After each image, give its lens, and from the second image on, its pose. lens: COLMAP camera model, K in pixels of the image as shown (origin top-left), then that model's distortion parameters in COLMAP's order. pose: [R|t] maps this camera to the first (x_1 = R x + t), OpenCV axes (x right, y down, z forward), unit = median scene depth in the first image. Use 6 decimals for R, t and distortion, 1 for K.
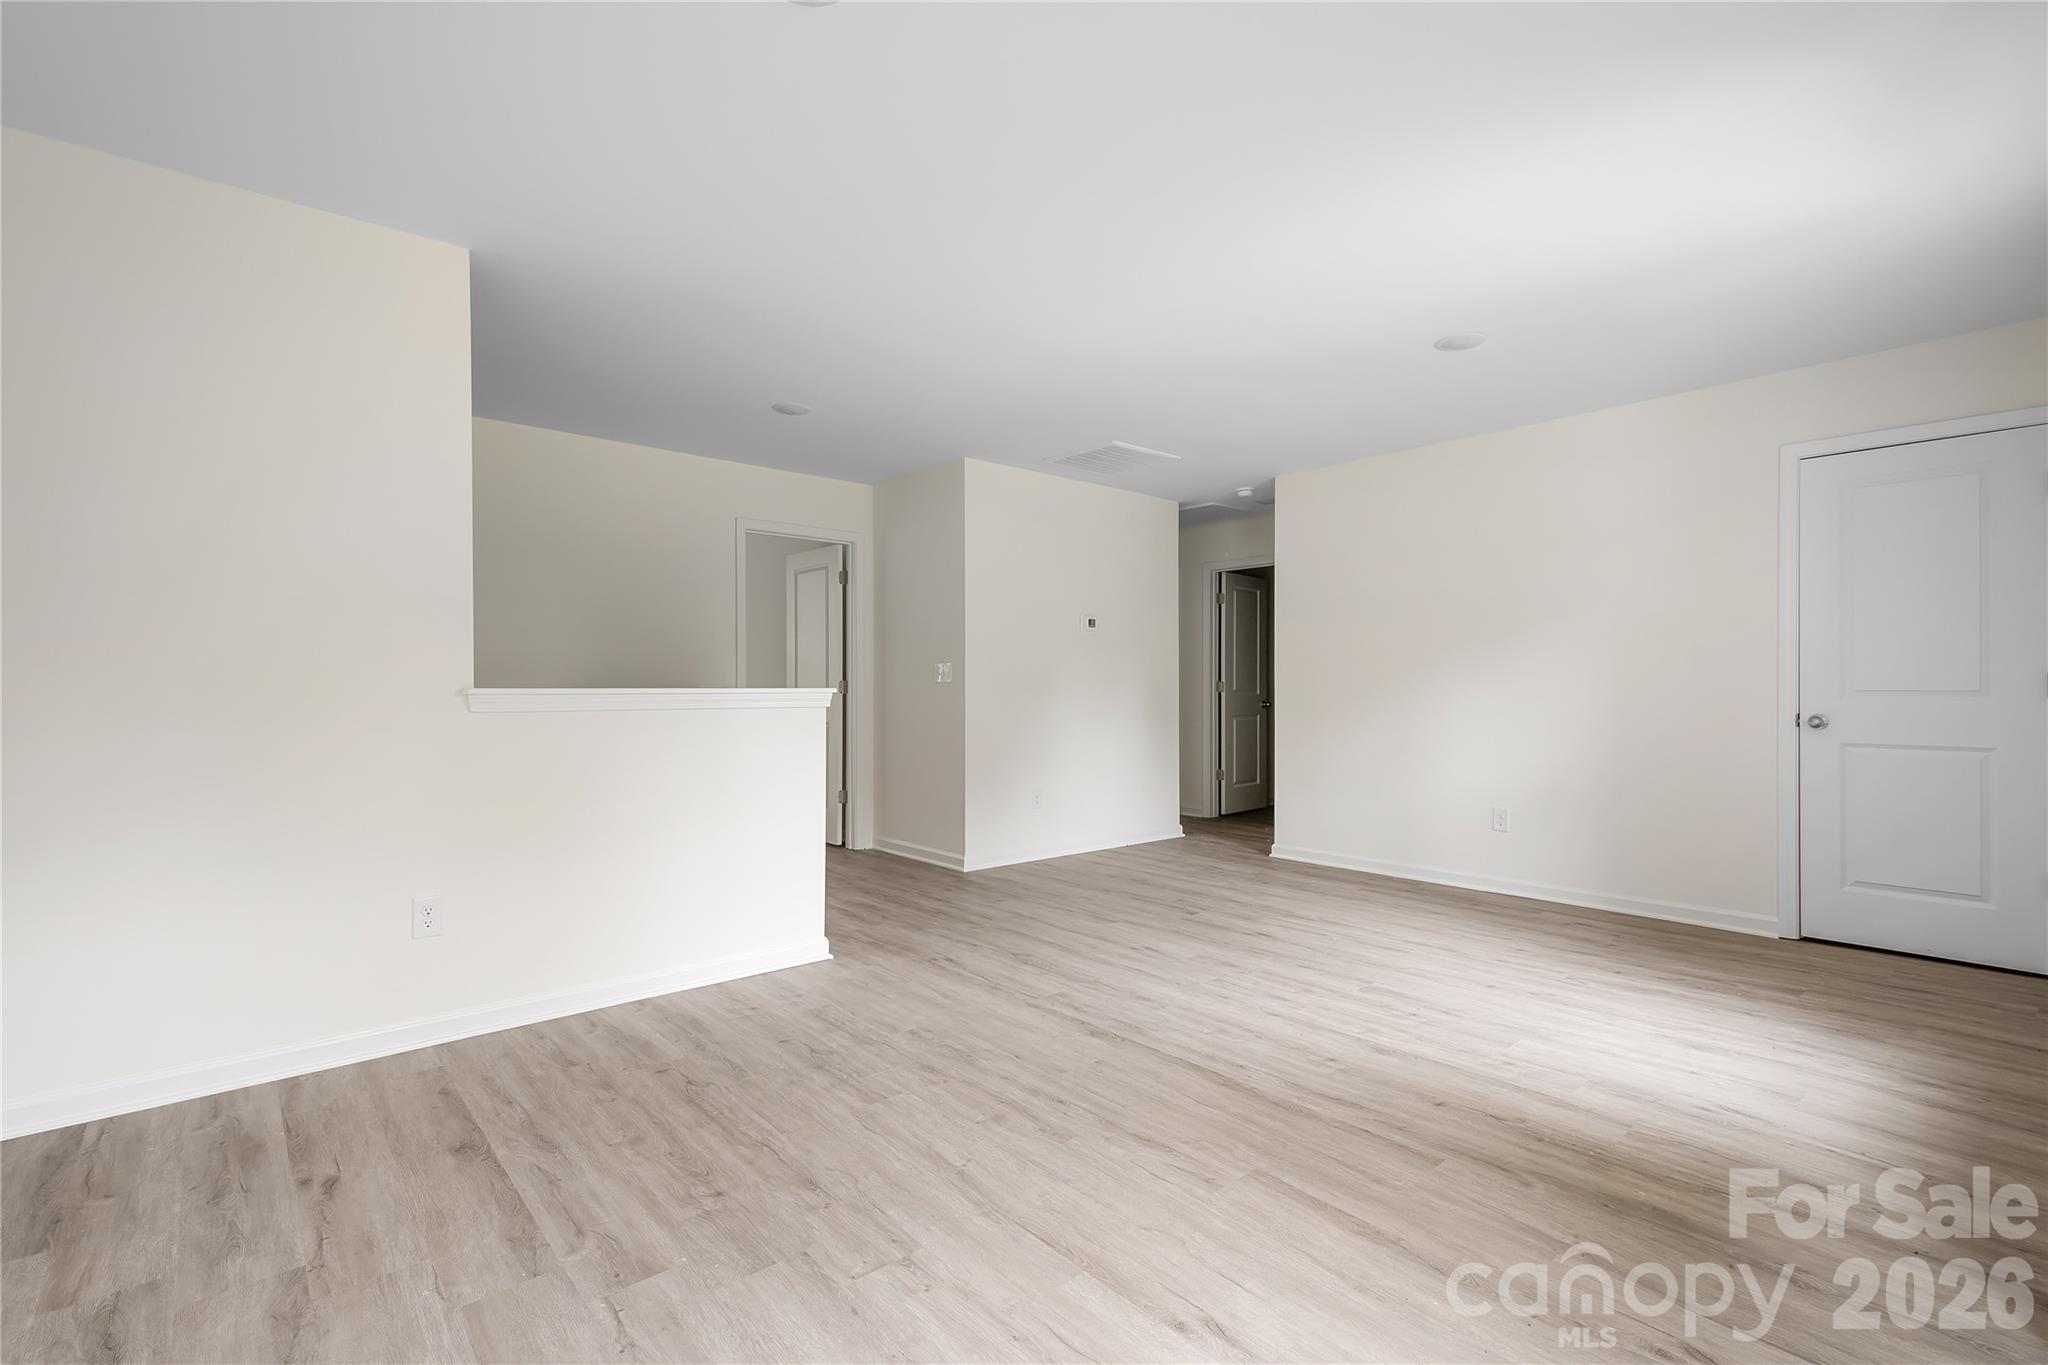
lens RADIAL K [[926.7, 0, 1024.0], [0, 926.7, 682.5], [0, 0, 1]] dist [0.000371, -0.000026]
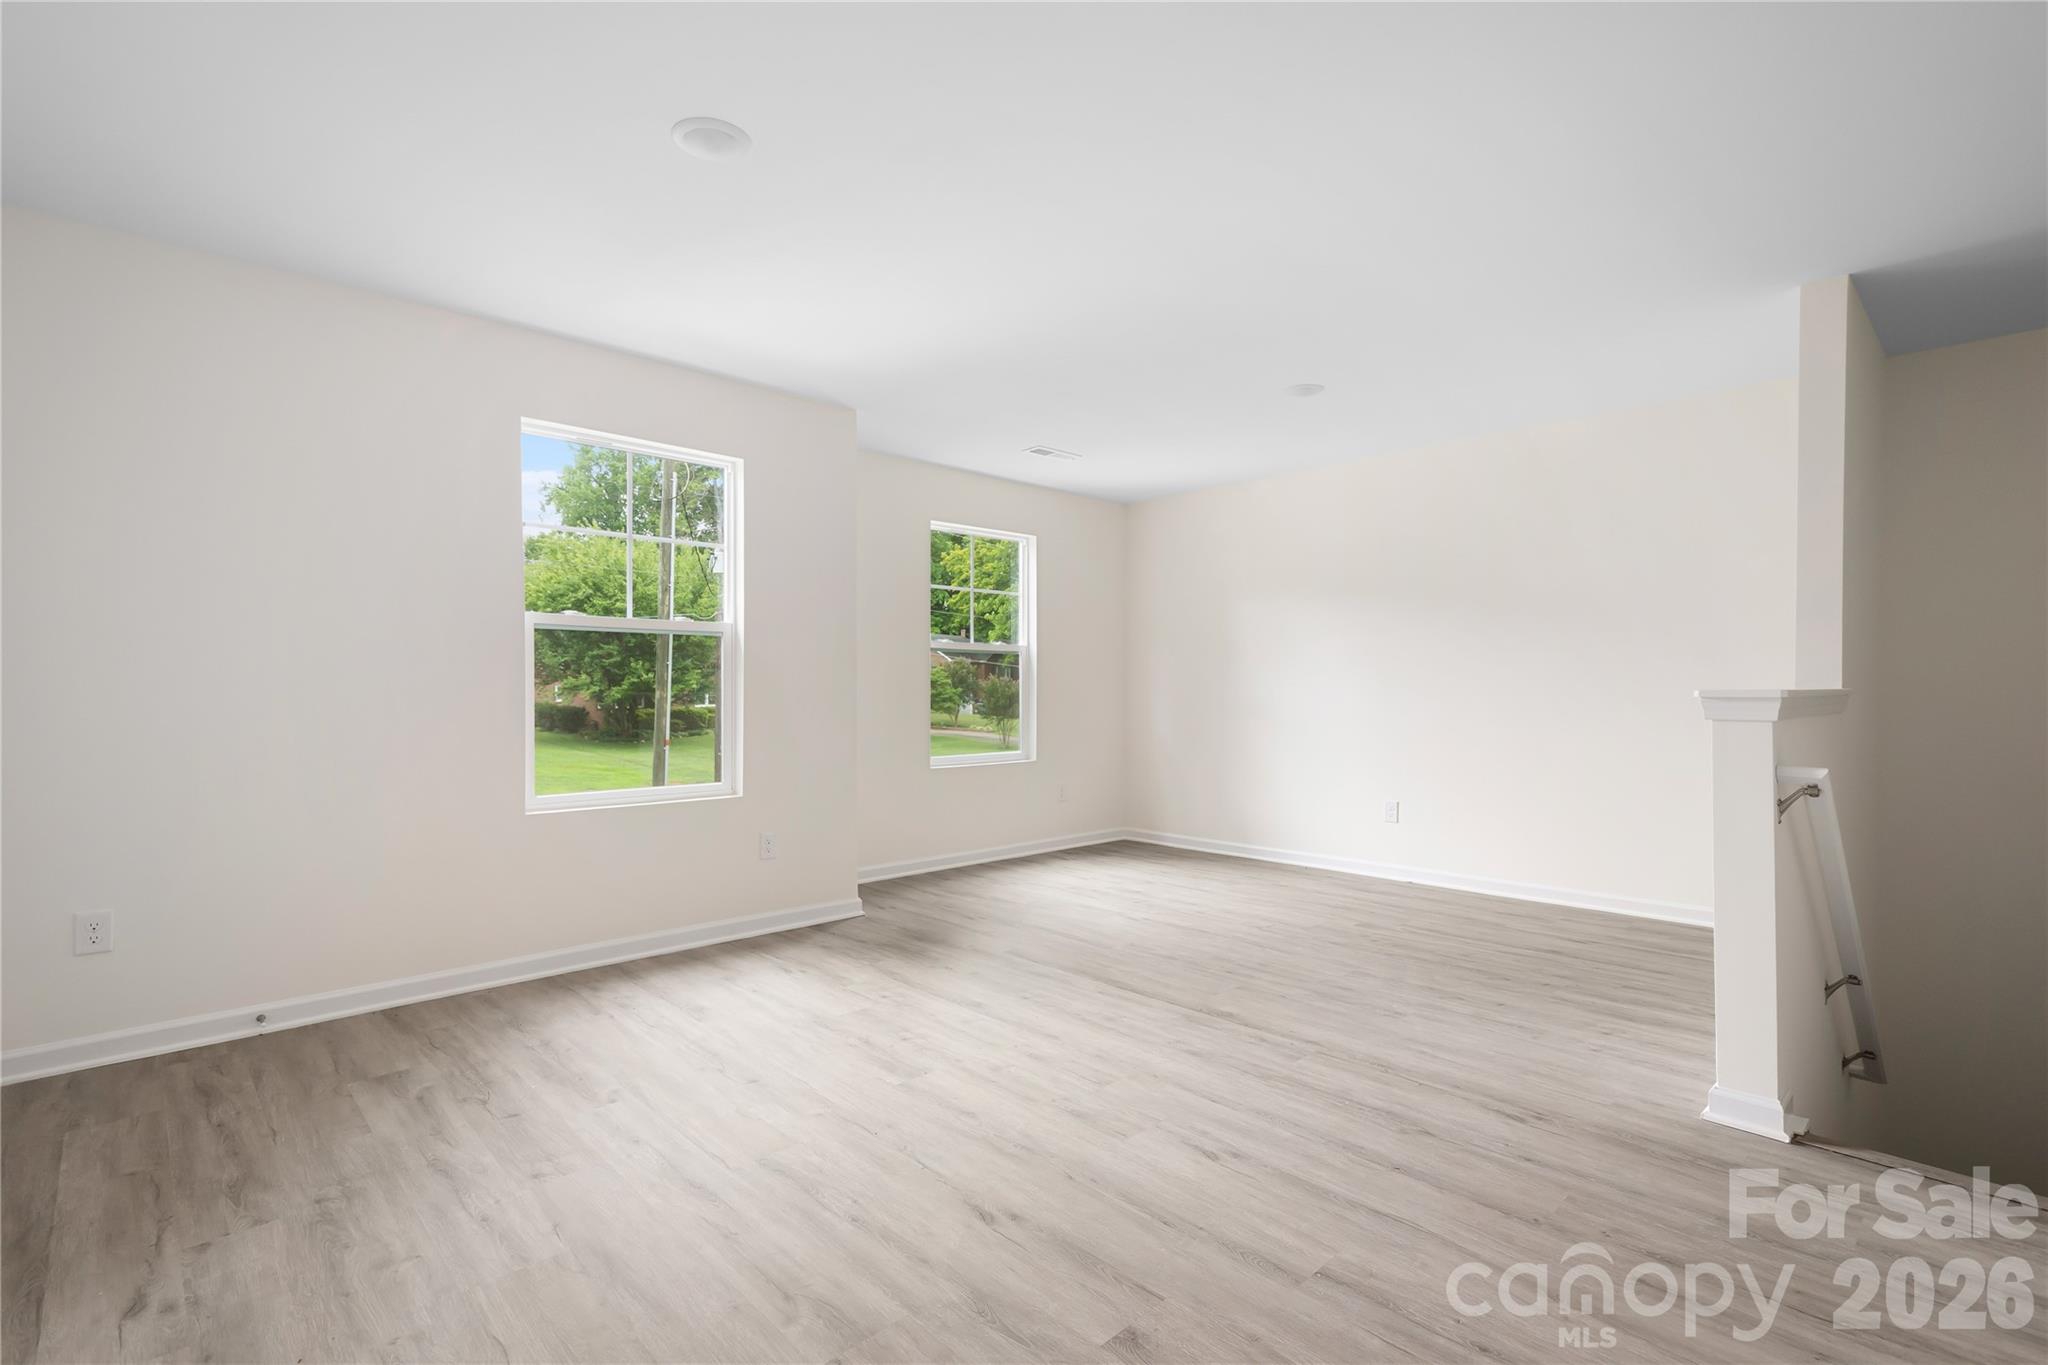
lens RADIAL K [[926.7, 0, 1024.0], [0, 926.7, 682.5], [0, 0, 1]] dist [0.000371, -0.000026]
pose [[-0.998869, 0.004589, -0.047331, 0.339319], [0.005105, 0.999929, -0.010775, 0.006140], [0.047278, -0.011004, -0.998821, 1.933285]]
